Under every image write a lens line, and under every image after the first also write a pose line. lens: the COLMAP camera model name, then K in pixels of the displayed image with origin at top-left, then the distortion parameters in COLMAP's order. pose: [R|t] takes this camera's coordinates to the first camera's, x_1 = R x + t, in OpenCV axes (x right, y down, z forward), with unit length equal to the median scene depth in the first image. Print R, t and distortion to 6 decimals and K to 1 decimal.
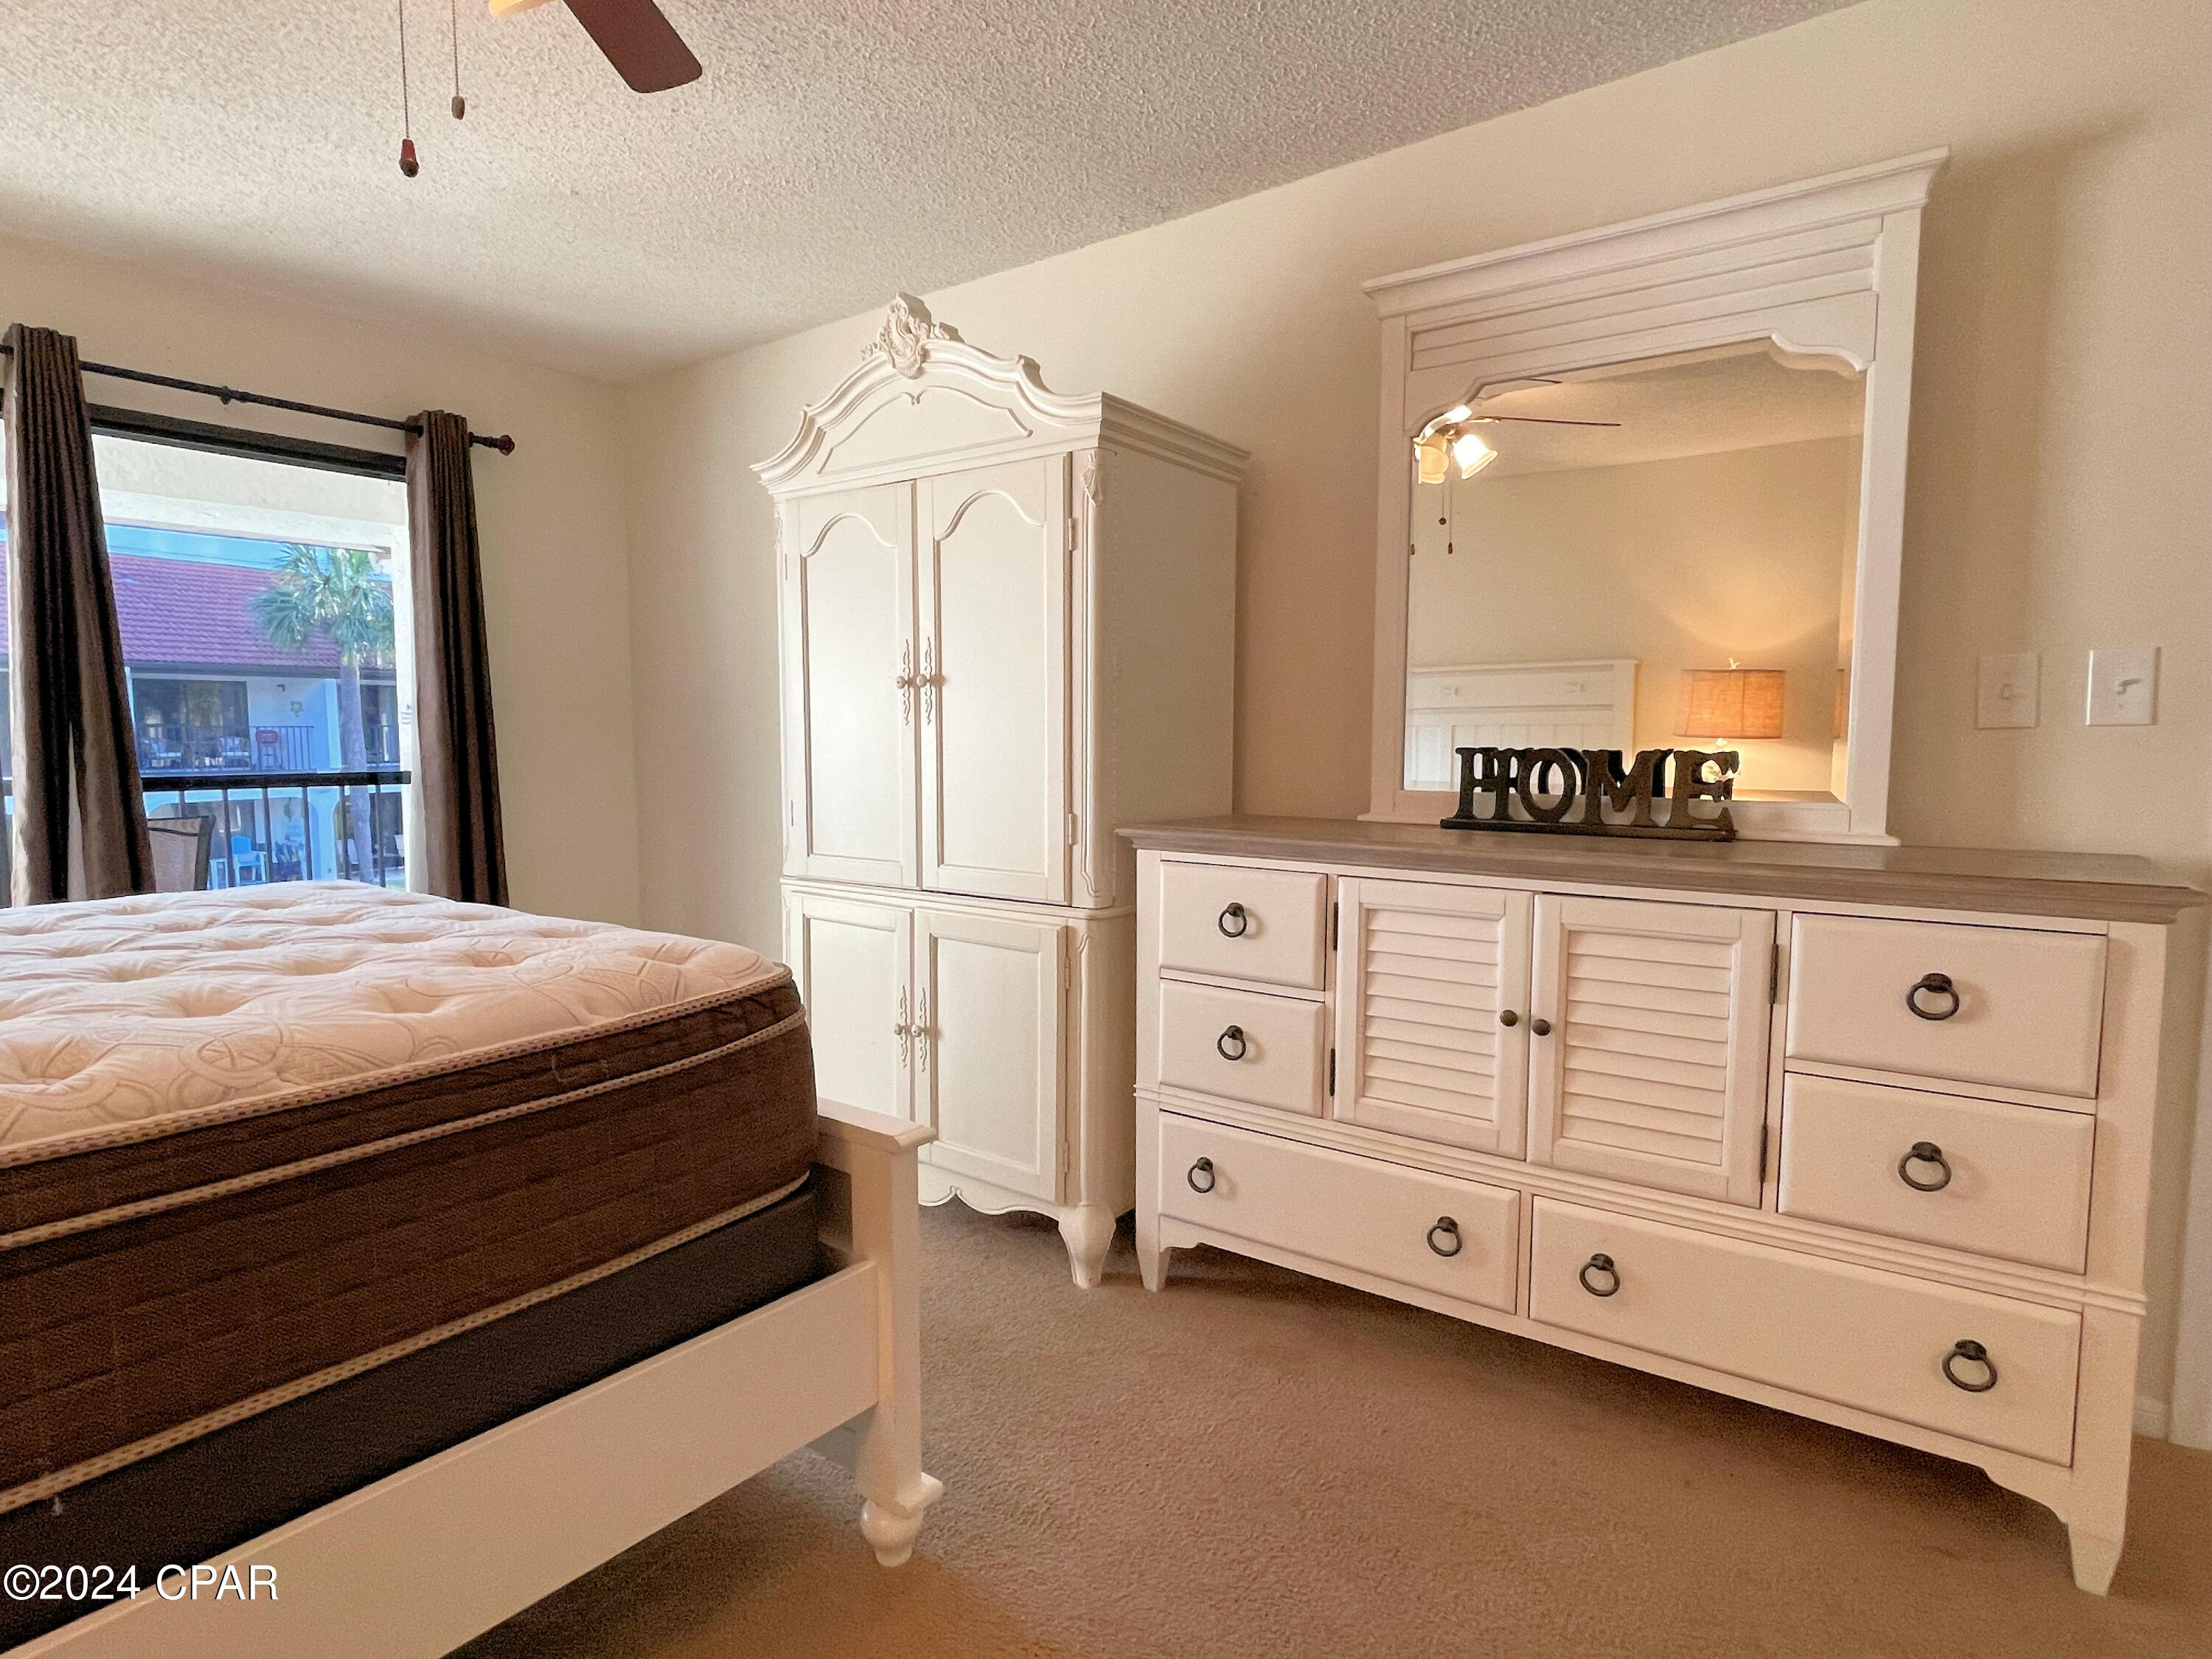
lens RADIAL K [[1173.6, 0, 1100.8], [0, 1173.6, 825.8], [0, 0, 1]] dist [-0.007528, -0.000979]
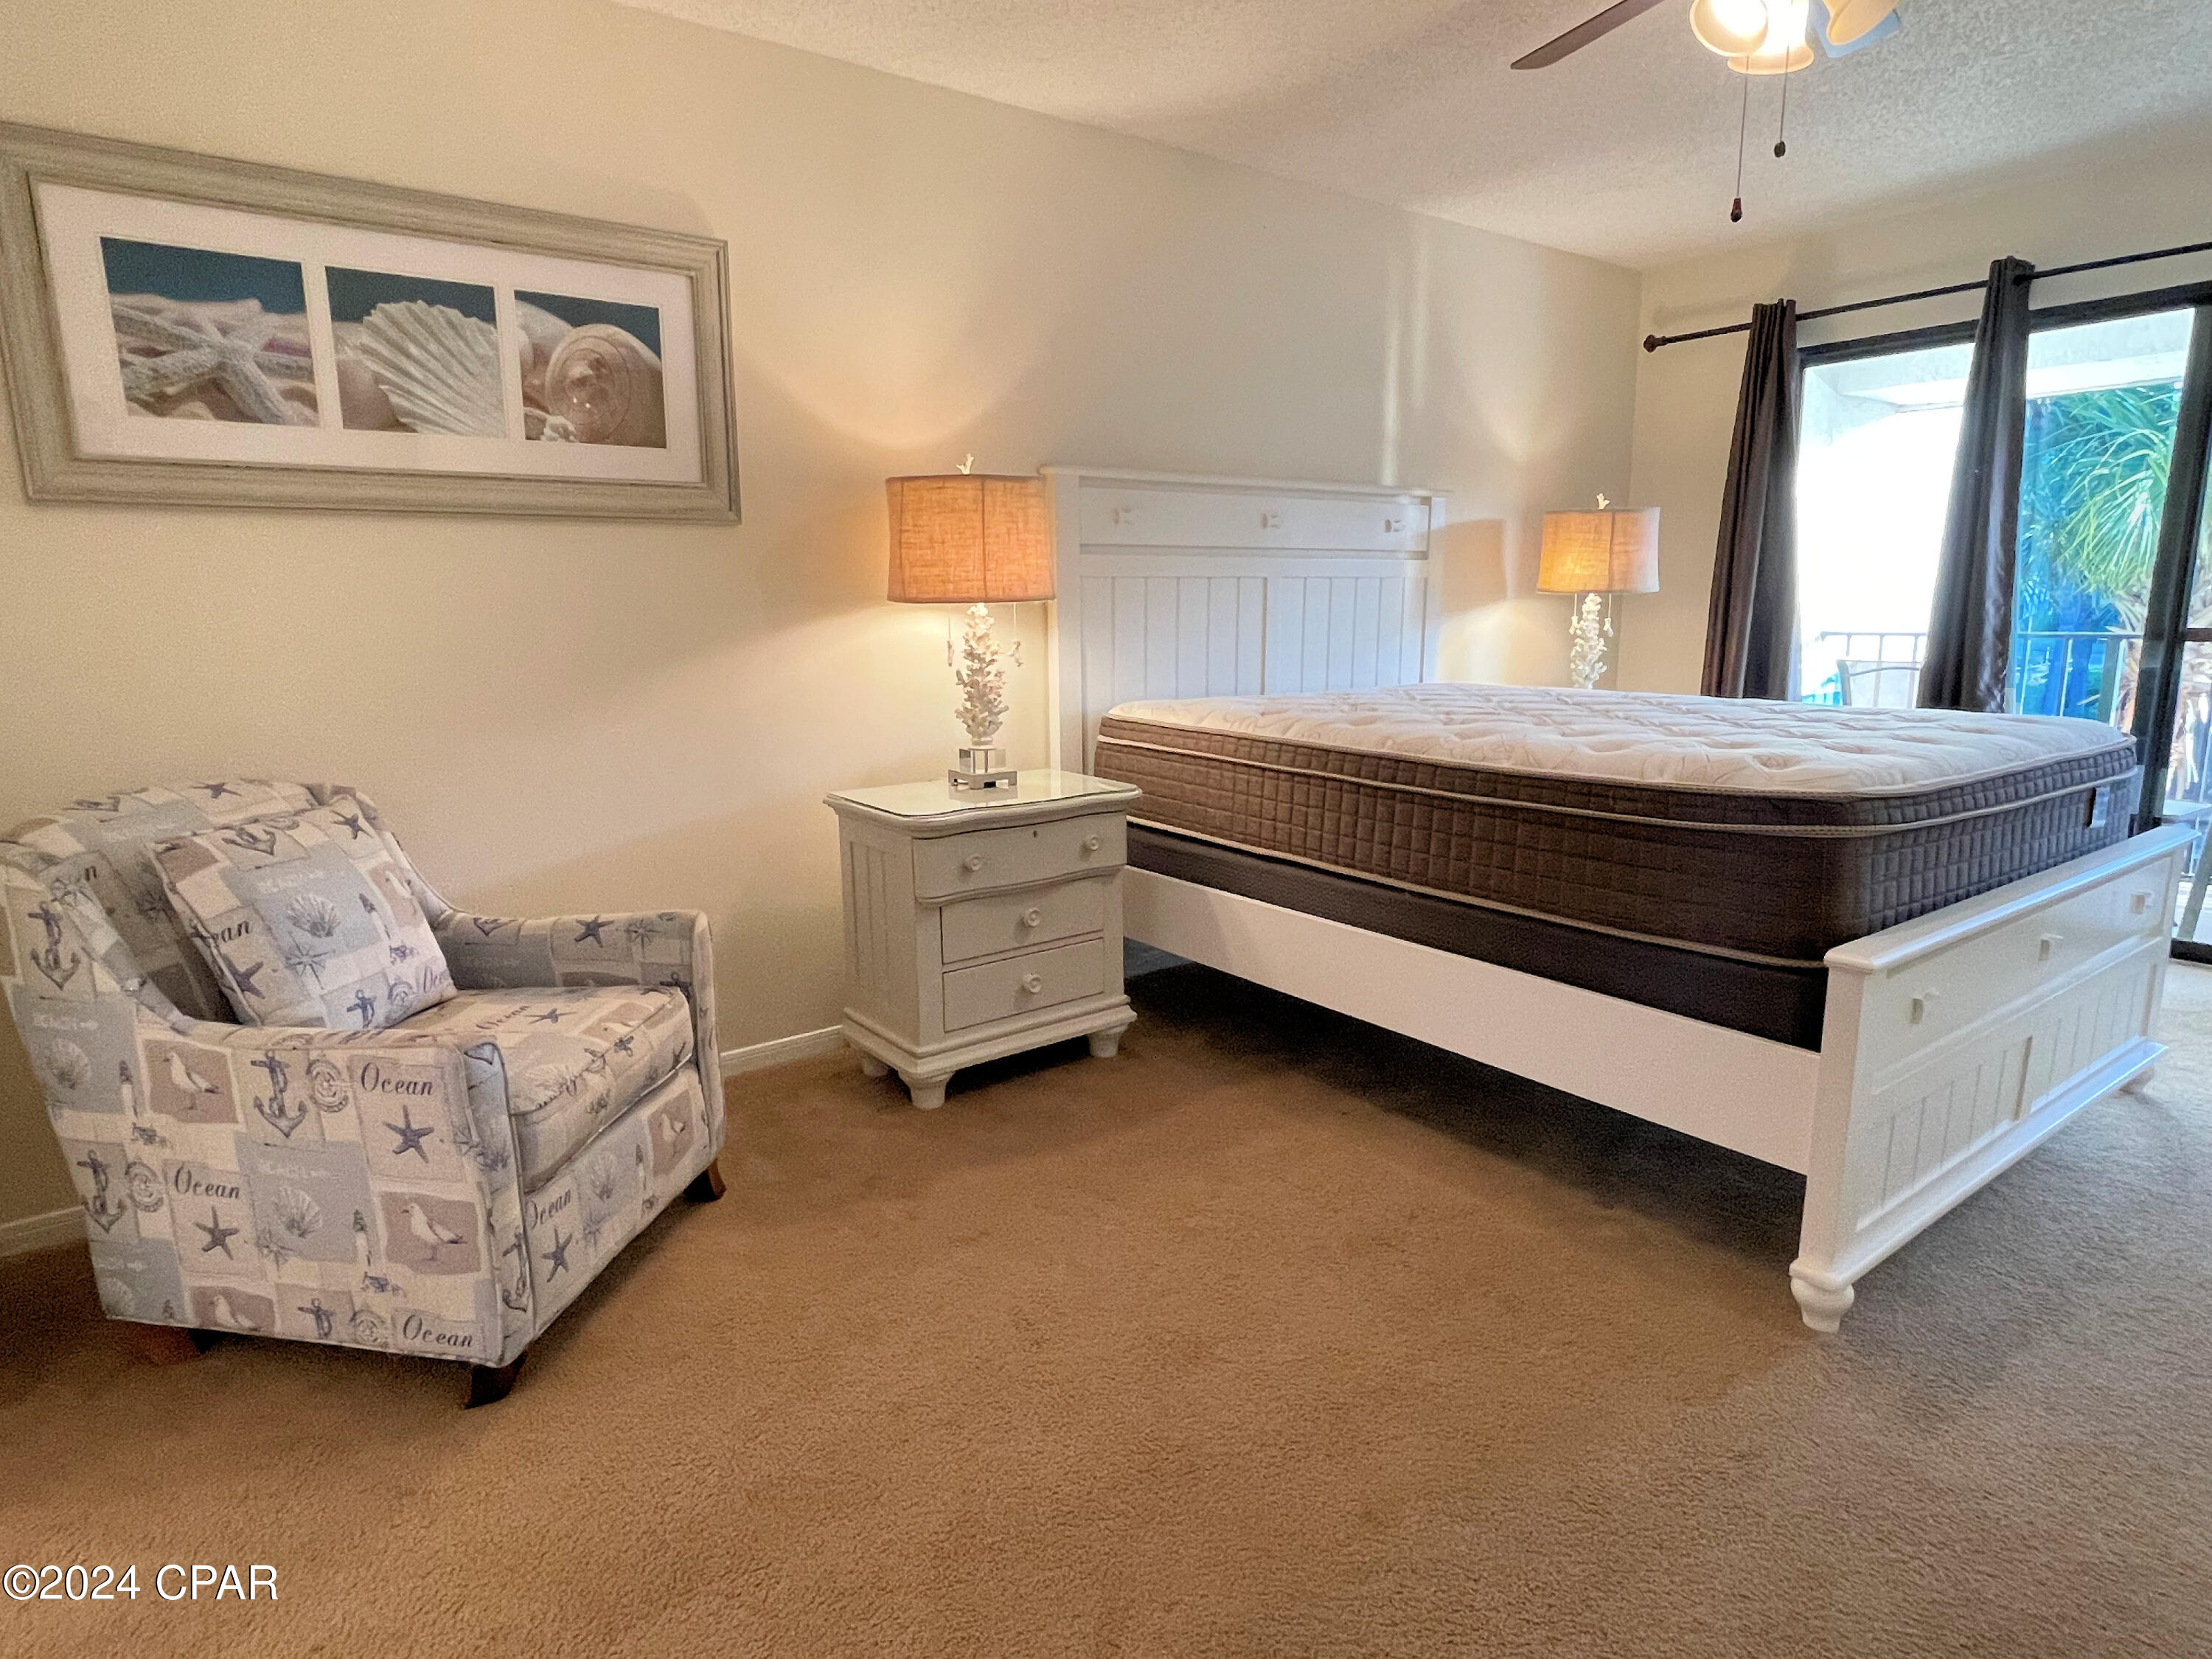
lens RADIAL K [[1245.3, 0, 1101.9], [0, 1245.3, 832.1], [0, 0, 1]] dist [0.002568, 0.000323]
pose [[-0.282561, 0.180501, -0.942114, 0.755791], [-0.061724, 0.976680, 0.205636, -0.028122], [0.957261, 0.116256, -0.264830, 0.453300]]
